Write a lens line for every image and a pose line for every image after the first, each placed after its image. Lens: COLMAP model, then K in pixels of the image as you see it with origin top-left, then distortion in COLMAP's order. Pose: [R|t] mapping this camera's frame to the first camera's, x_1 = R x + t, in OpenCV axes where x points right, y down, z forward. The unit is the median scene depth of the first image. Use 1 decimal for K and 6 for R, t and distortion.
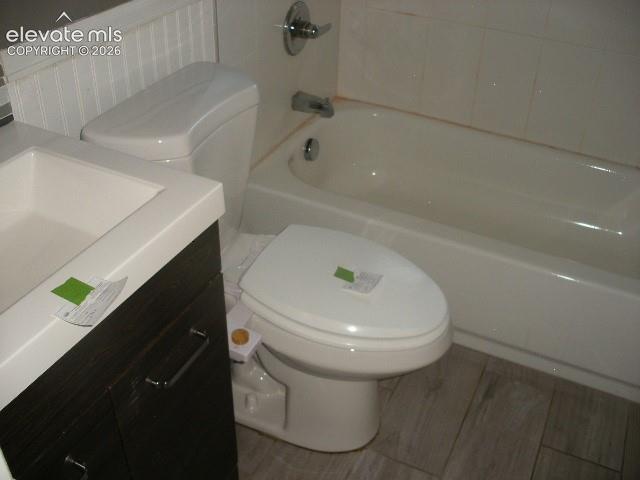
lens RADIAL K [[683.8, 0, 320.0], [0, 683.8, 240.0], [0, 0, 1]] dist [-0.202134, 0.197500]
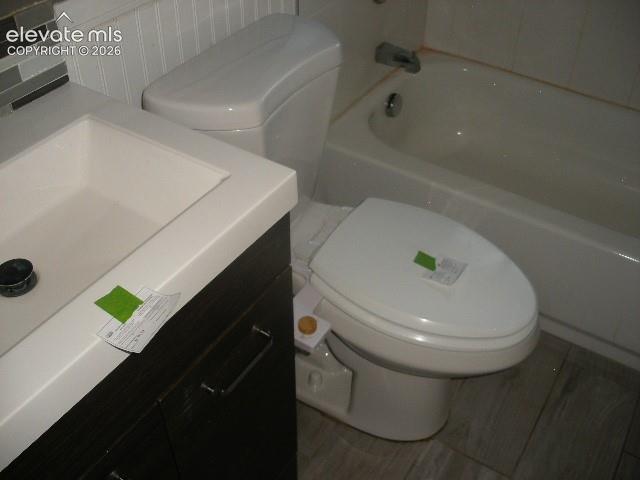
lens RADIAL K [[683.8, 0, 320.0], [0, 683.8, 240.0], [0, 0, 1]] dist [-0.202134, 0.197500]
pose [[0.993194, 0.061378, -0.098982, -0.014127], [-0.051504, 0.993714, 0.099397, -0.054987], [0.104461, -0.093623, 0.990112, 0.085463]]
